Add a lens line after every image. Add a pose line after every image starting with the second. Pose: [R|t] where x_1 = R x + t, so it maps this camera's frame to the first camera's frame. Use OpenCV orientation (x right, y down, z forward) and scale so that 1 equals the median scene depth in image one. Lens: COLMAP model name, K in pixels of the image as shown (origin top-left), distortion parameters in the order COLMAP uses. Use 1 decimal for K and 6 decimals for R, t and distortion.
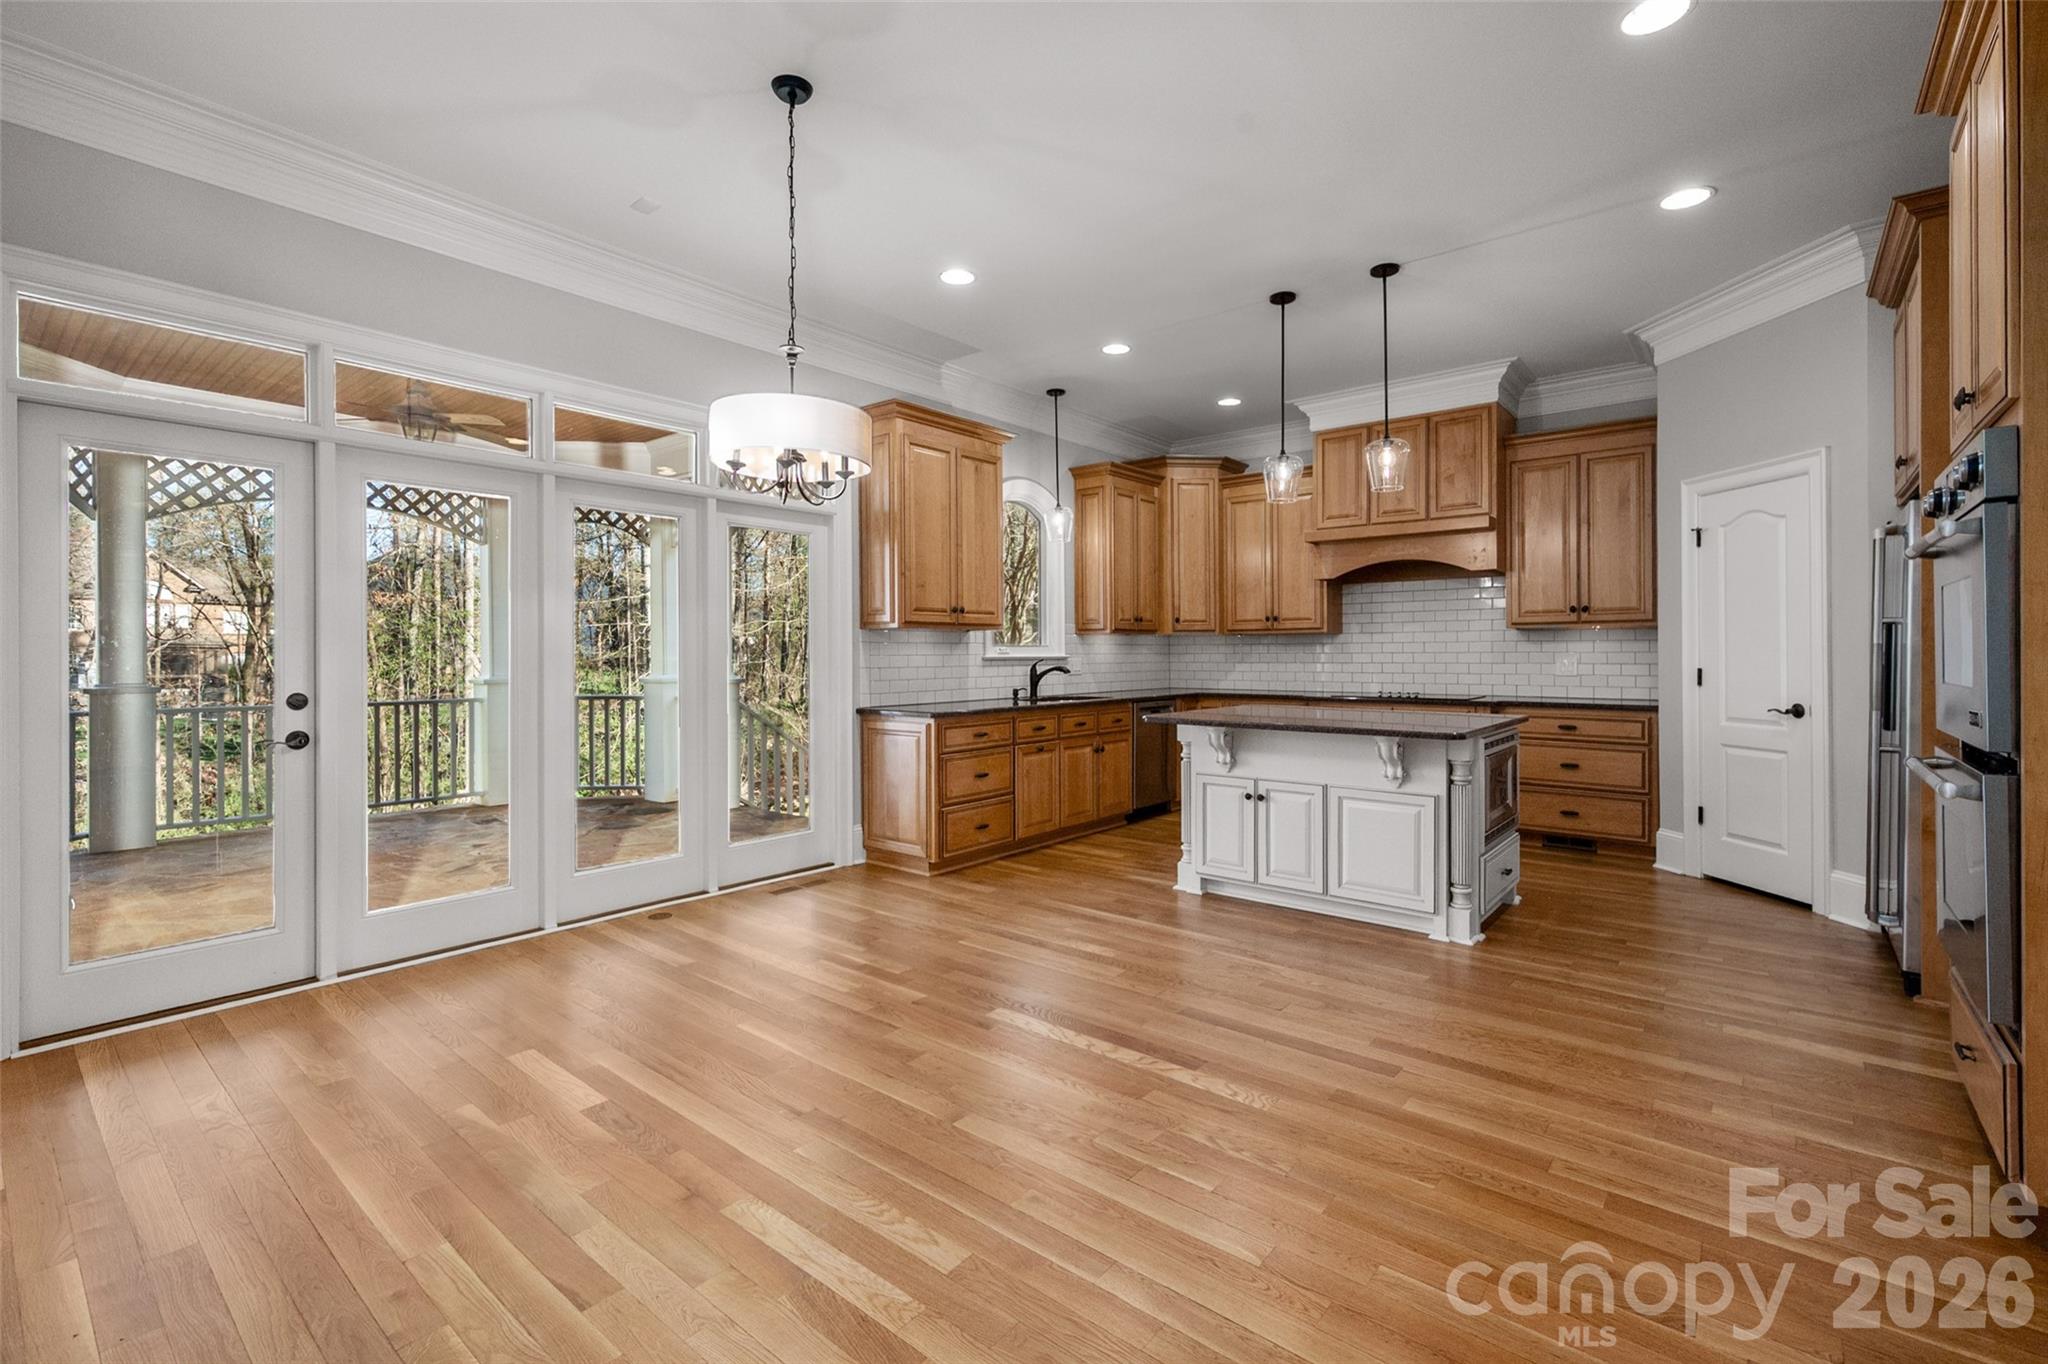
lens RADIAL K [[898.2, 0, 1033.0], [0, 898.2, 654.8], [0, 0, 1]] dist [0.004131, -0.001628]
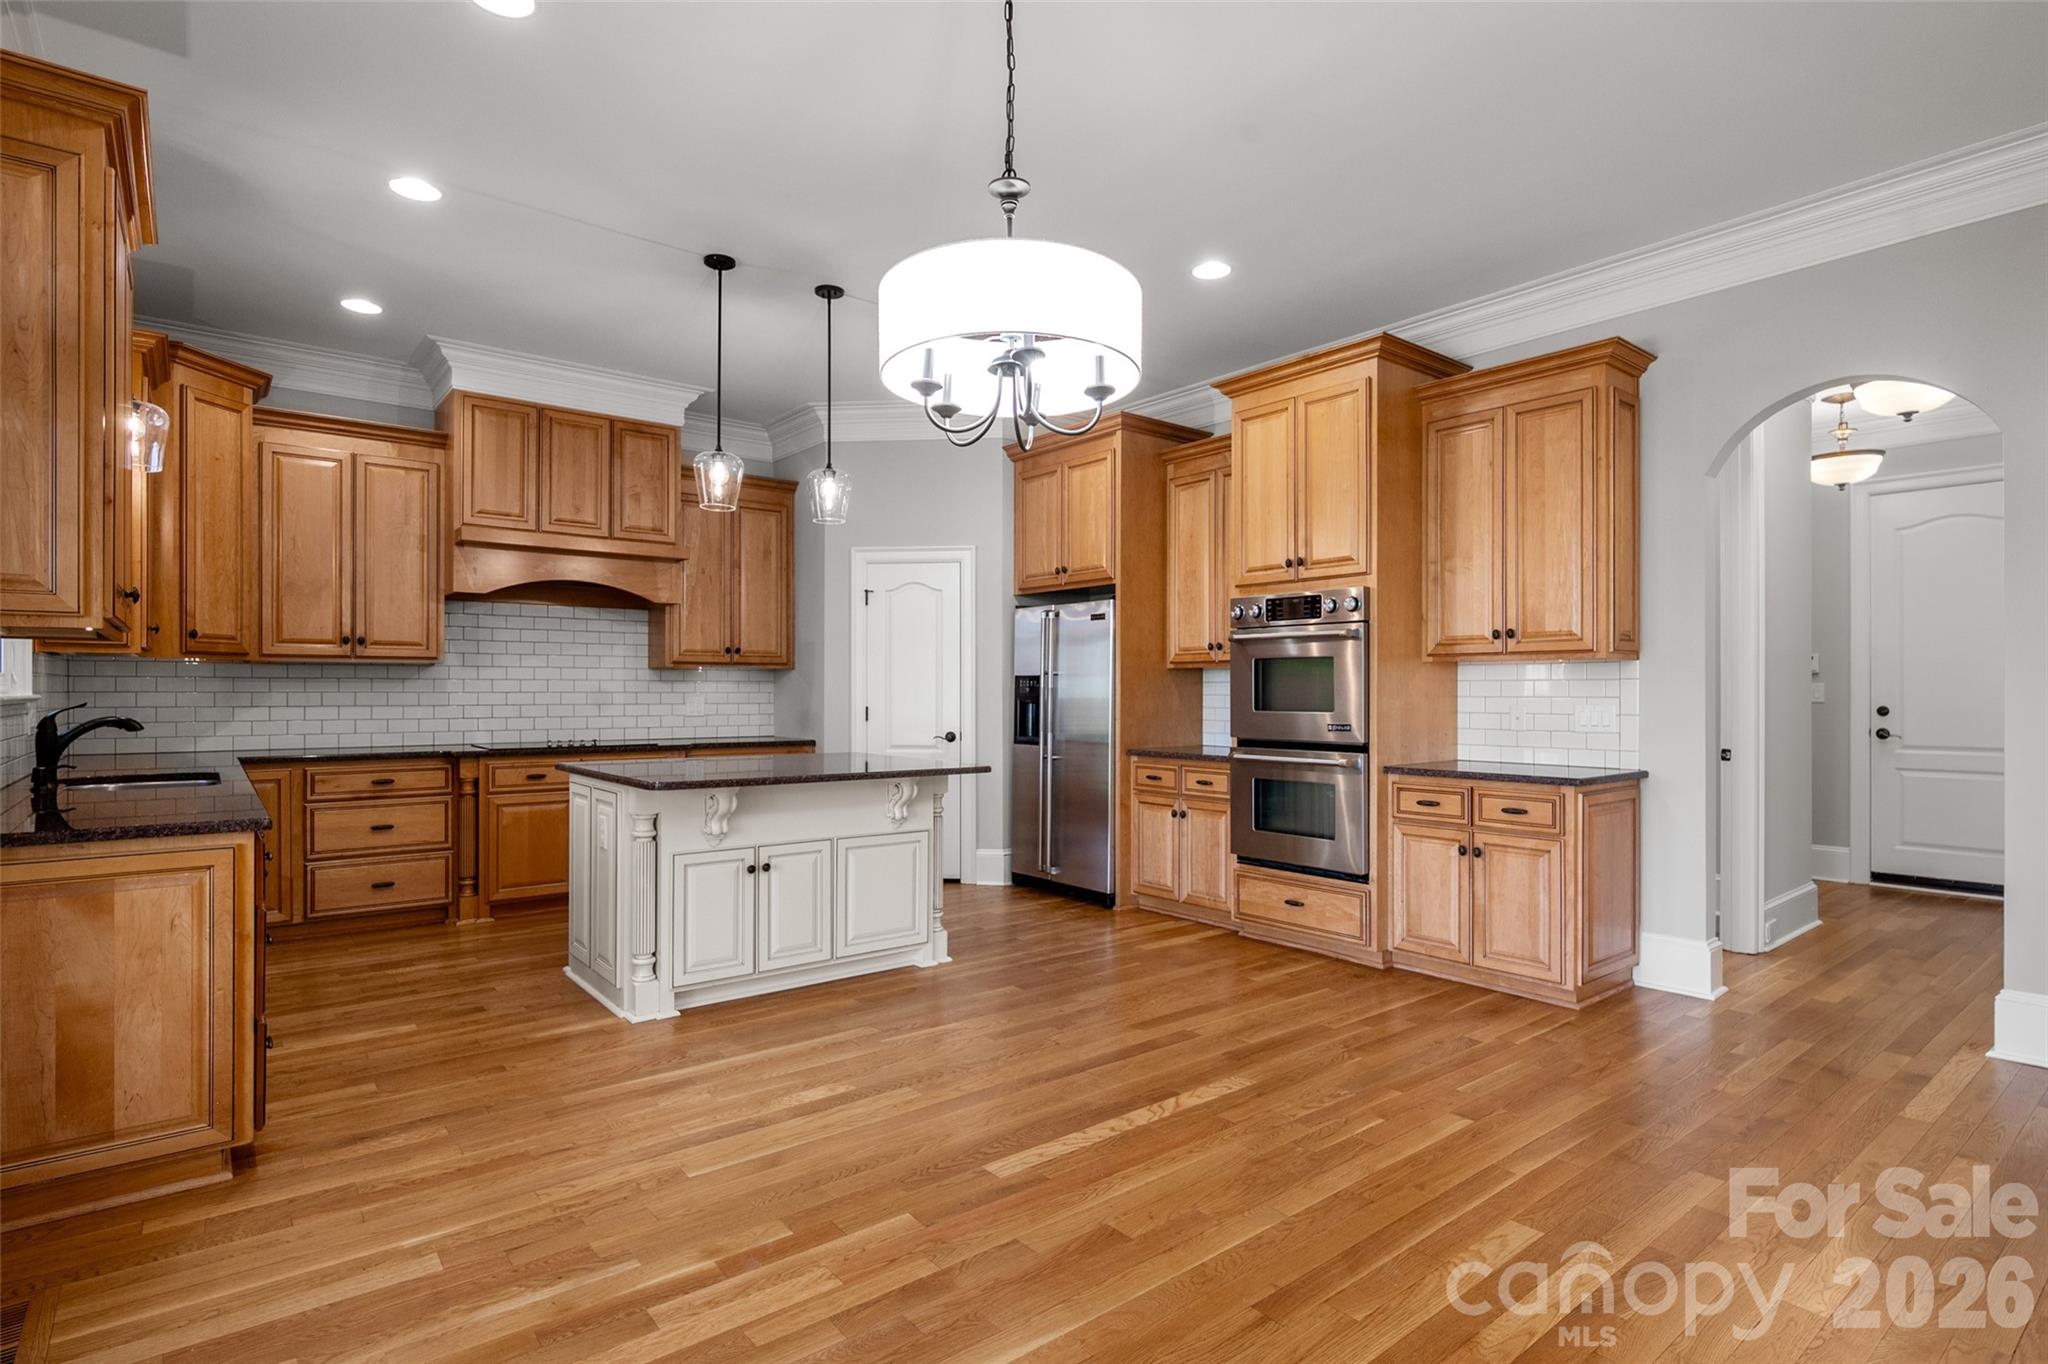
lens RADIAL K [[1029.6, 0, 1030.0], [0, 1029.6, 693.7], [0, 0, 1]] dist [-0.006153, 0.001358]
pose [[0.201896, 0.001930, 0.979405, -0.512931], [-0.000965, 0.999998, -0.001771, 0.000315], [-0.979406, -0.000587, 0.201898, 0.466582]]
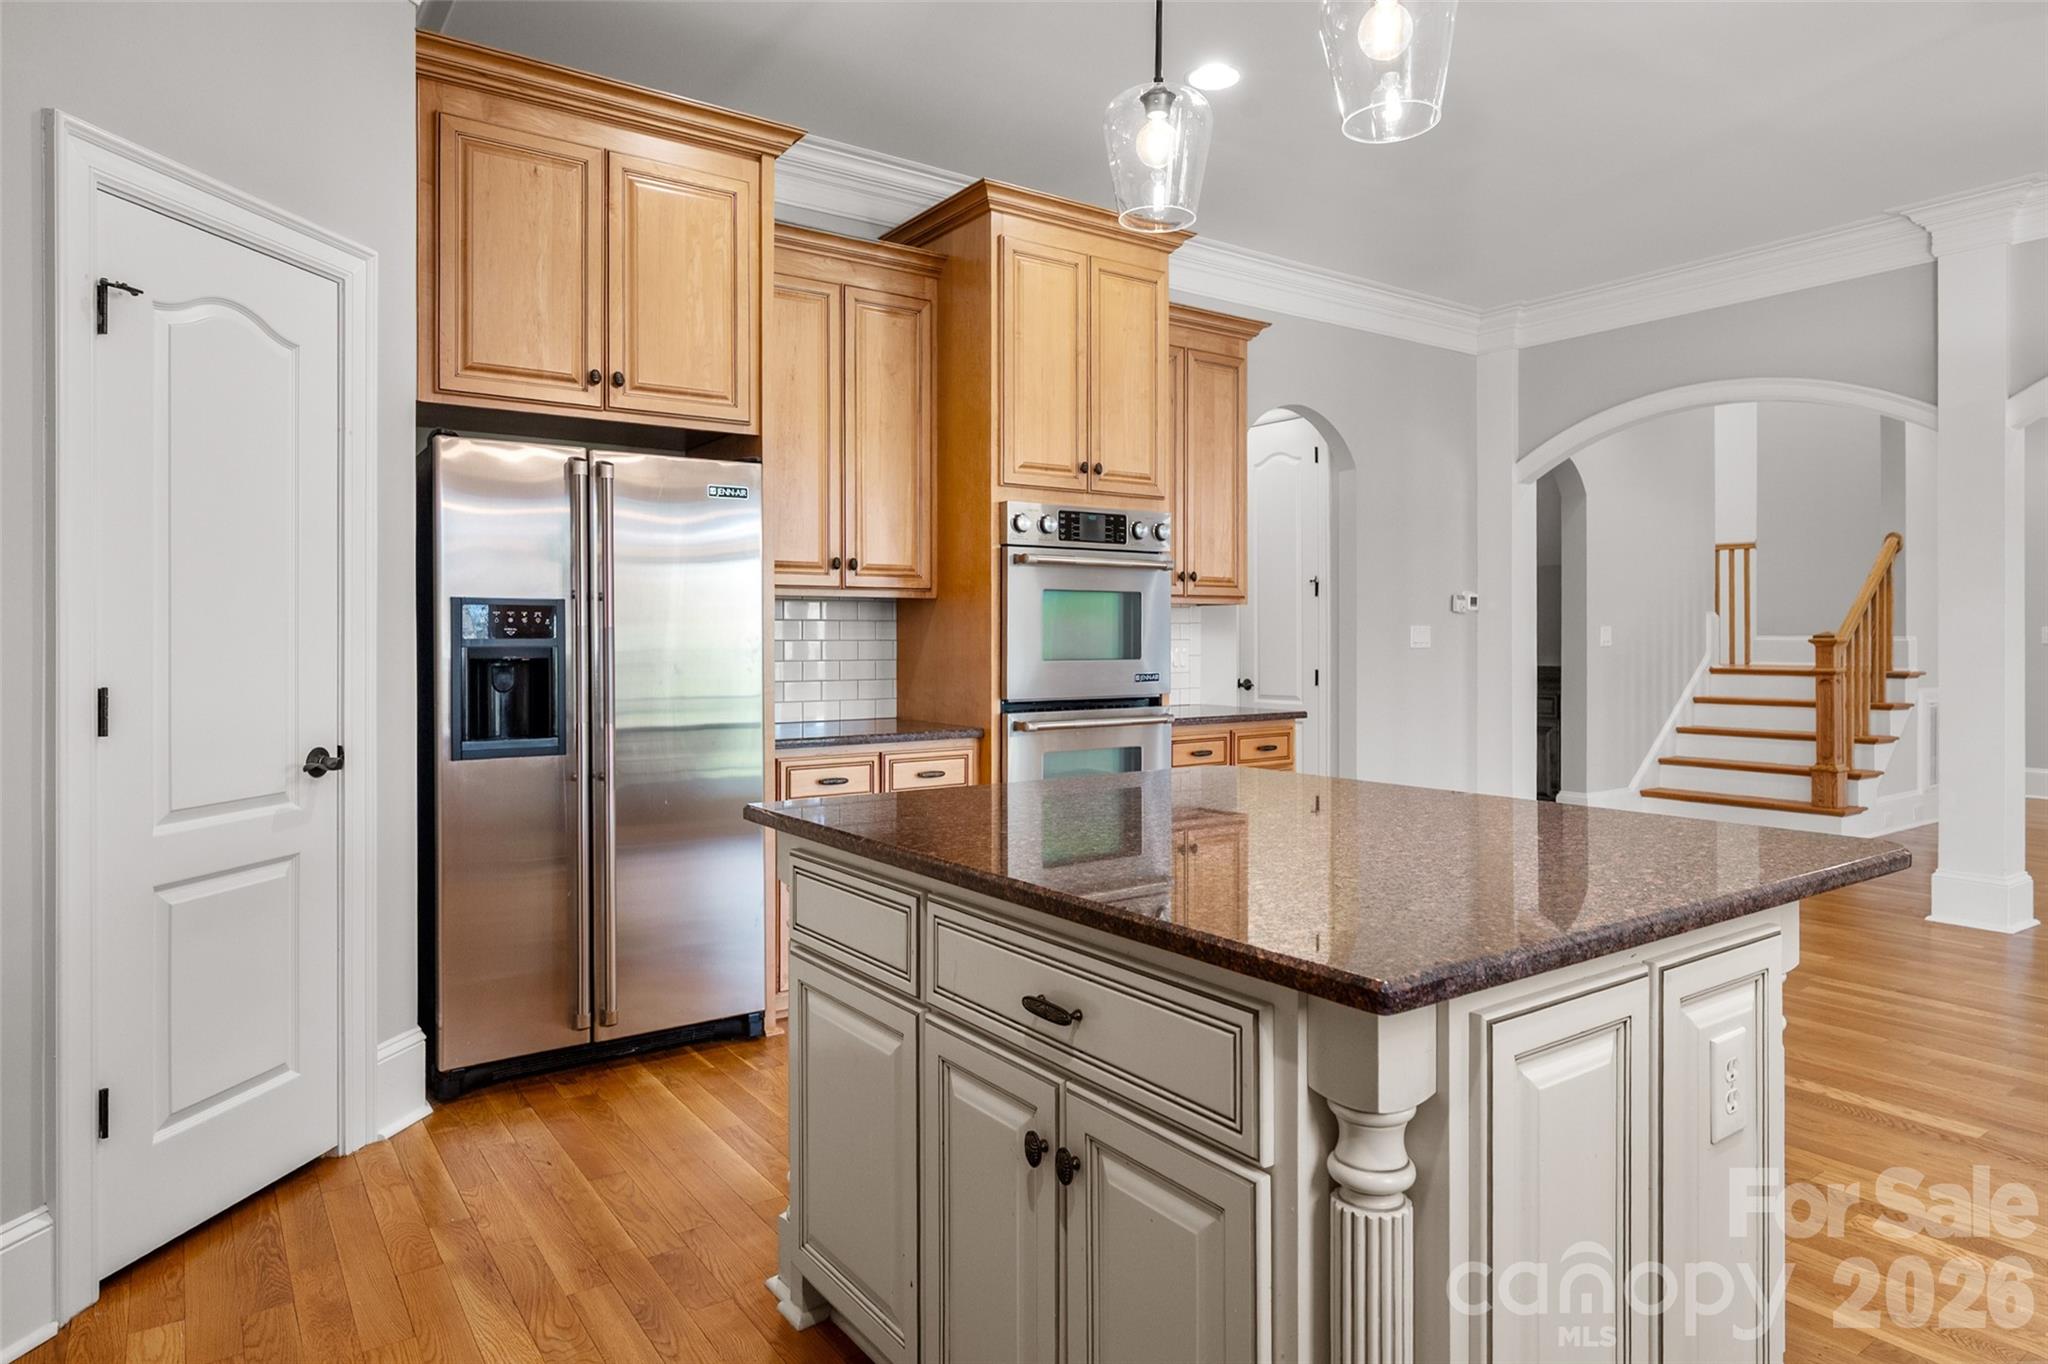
lens RADIAL K [[1201.1, 0, 1044.7], [0, 1201.1, 628.3], [0, 0, 1]] dist [-0.003130, 0.000657]
pose [[-0.967712, 0.006363, 0.251979, 0.254316], [0.004958, 0.999968, -0.006211, -0.002519], [-0.252011, -0.004761, -0.967713, 1.238474]]
